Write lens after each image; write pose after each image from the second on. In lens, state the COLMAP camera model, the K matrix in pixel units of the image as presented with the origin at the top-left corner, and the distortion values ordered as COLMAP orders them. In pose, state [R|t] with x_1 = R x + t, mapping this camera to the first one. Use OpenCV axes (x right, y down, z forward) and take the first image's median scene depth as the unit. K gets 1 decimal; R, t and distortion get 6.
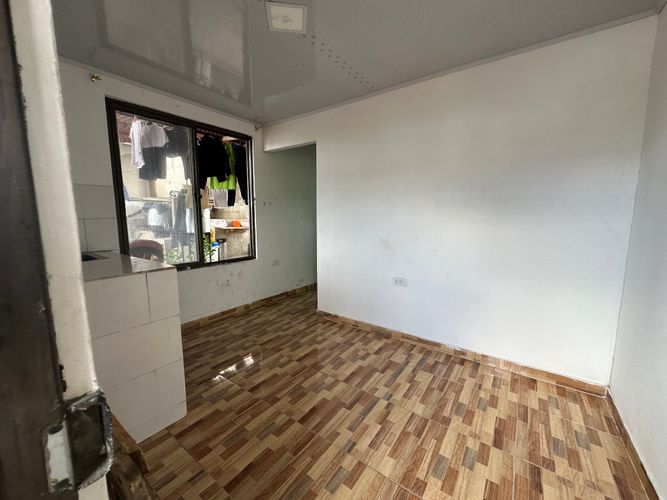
lens RADIAL K [[267.3, 0, 333.4], [0, 267.3, 248.8], [0, 0, 1]] dist [-0.000861, 0.000211]
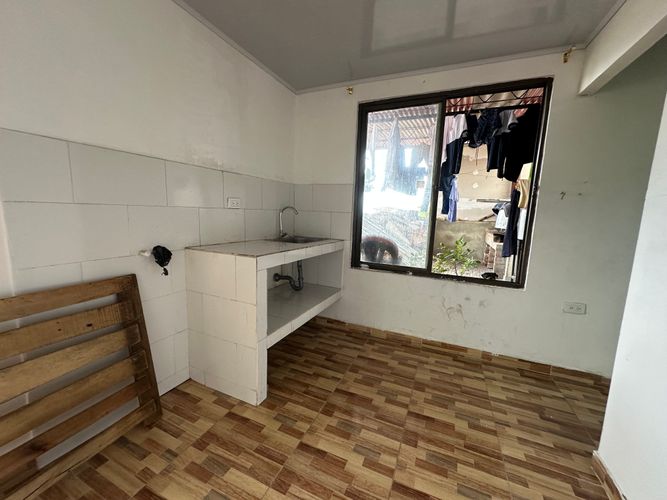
lens RADIAL K [[267.3, 0, 333.4], [0, 267.3, 248.8], [0, 0, 1]] dist [-0.000861, 0.000211]
pose [[0.216993, 0.140662, -0.965986, 0.208296], [-0.157642, 0.981625, 0.107527, -0.055324], [0.963360, 0.128947, 0.235180, 0.514833]]
